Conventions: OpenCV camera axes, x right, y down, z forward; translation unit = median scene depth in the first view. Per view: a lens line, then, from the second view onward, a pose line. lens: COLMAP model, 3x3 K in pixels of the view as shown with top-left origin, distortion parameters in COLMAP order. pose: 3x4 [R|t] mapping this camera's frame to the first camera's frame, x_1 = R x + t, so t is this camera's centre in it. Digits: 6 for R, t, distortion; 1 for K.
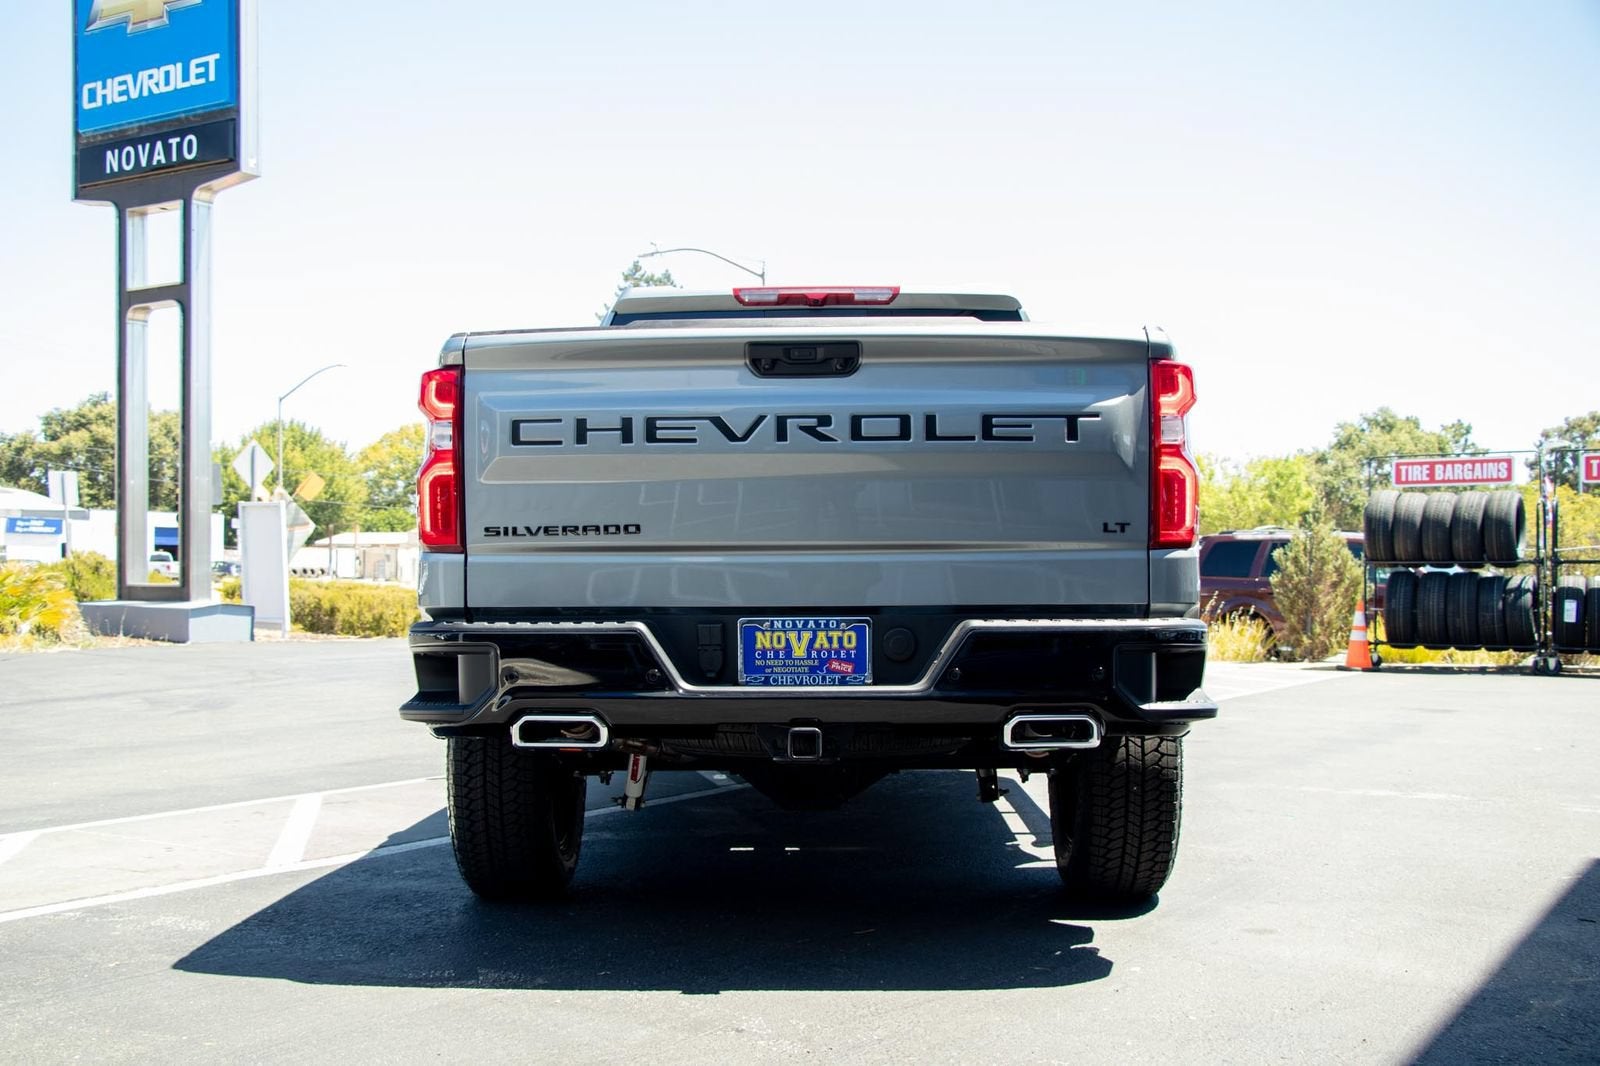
lens RADIAL K [[1711.3, 0, 762.8], [0, 1711.3, 538.8], [0, 0, 1]] dist [-0.108586, 0.321935]
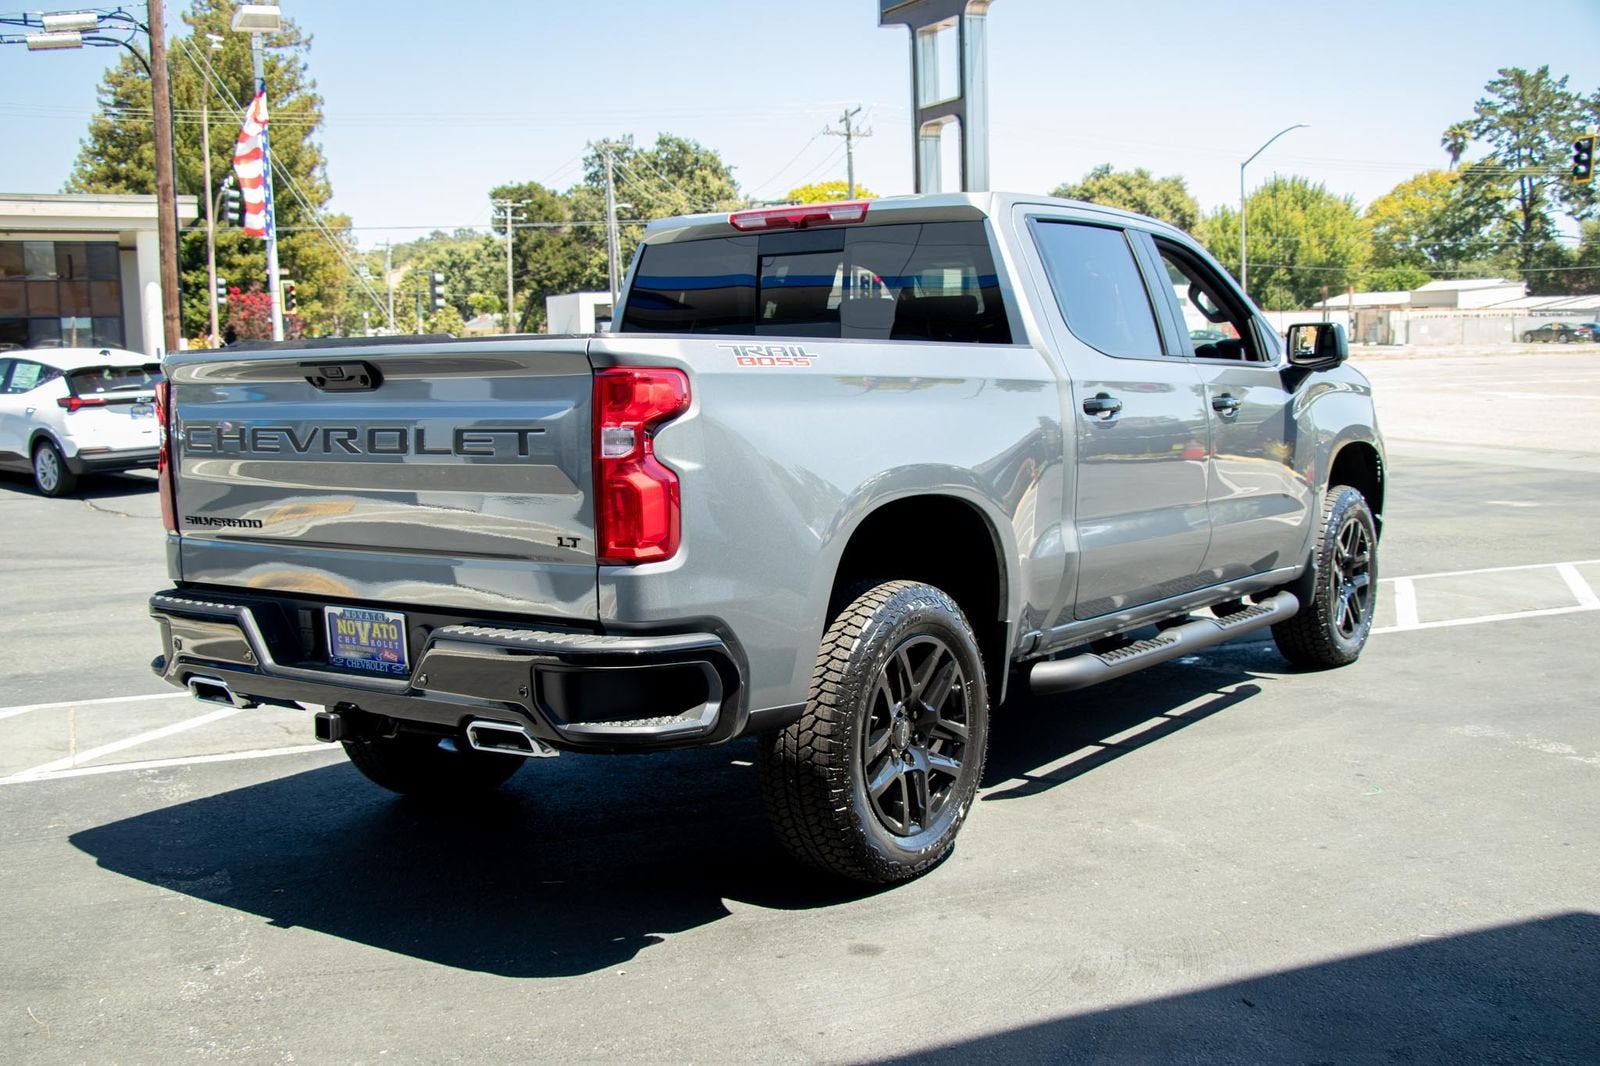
lens RADIAL K [[1711.3, 0, 762.8], [0, 1711.3, 538.8], [0, 0, 1]] dist [-0.108586, 0.321935]
pose [[0.828402, 0.042533, -0.558517, 0.543396], [0.037215, 0.990731, 0.130645, -0.085119], [0.558897, -0.129011, 0.819140, 0.160119]]
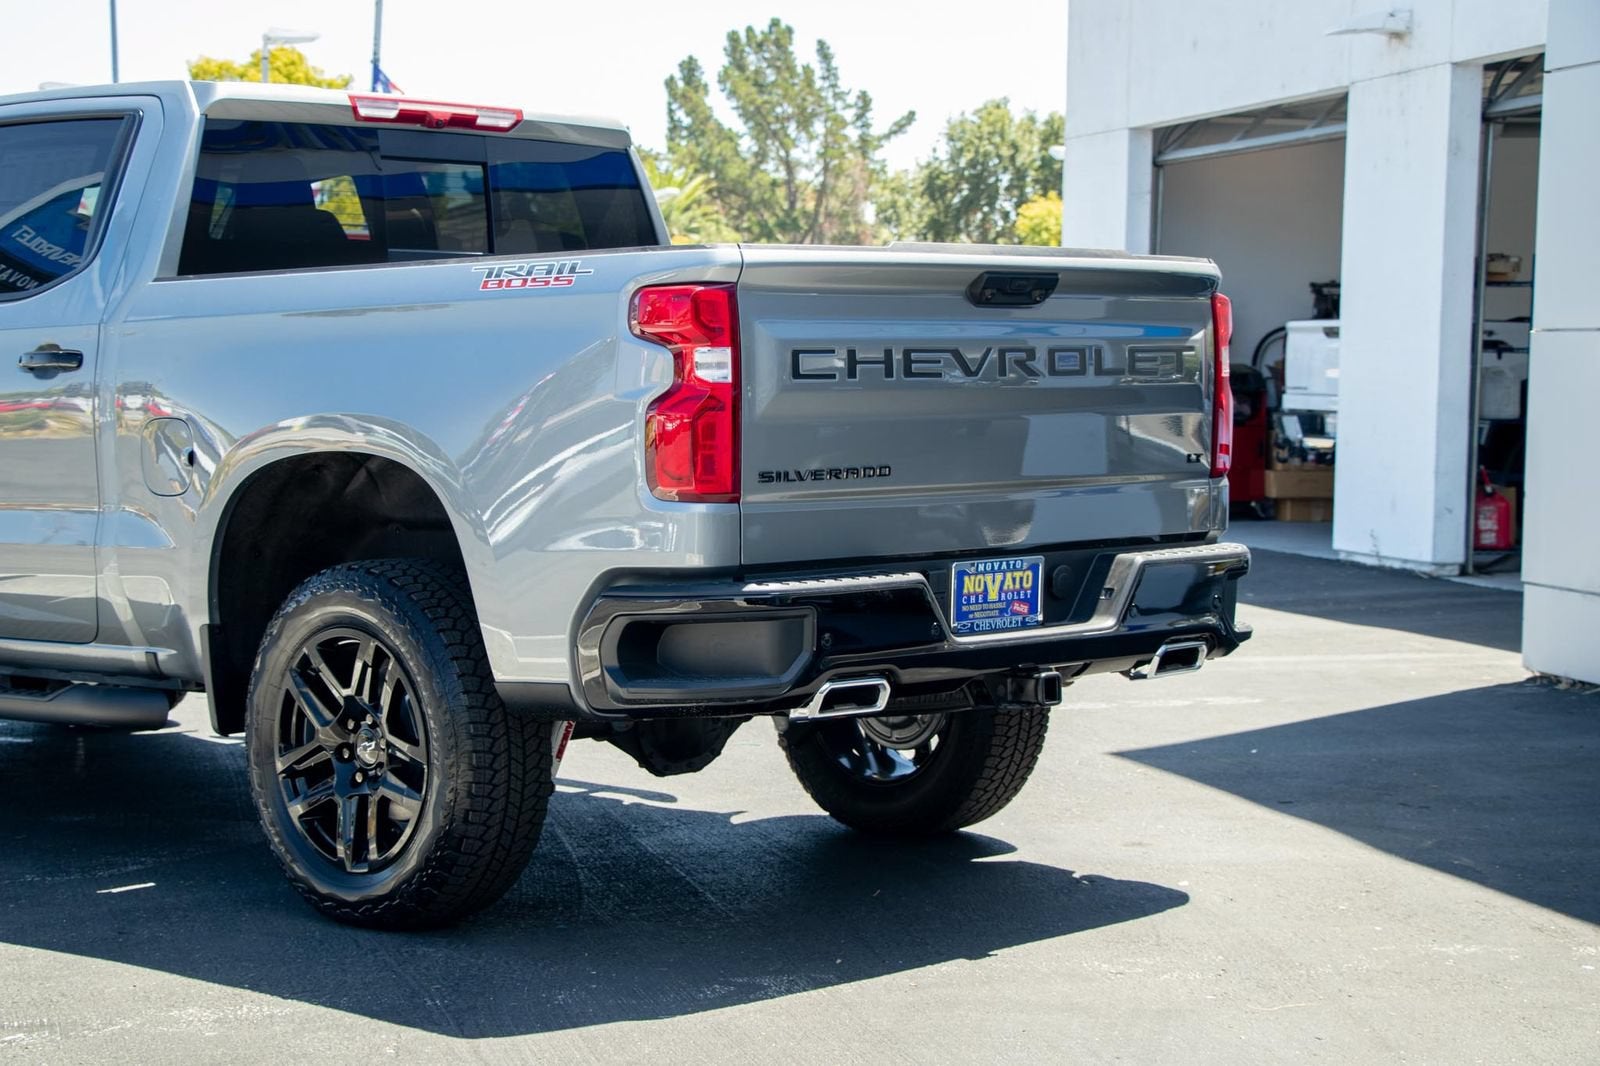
lens RADIAL K [[3030.2, 0, 778.4], [0, 3030.2, 538.2], [0, 0, 1]] dist [0.242510, 0.154706]
pose [[0.669461, -0.042031, 0.741657, -0.842565], [-0.021478, 0.996885, 0.075883, -0.058643], [-0.742537, -0.066730, 0.666473, -0.024901]]
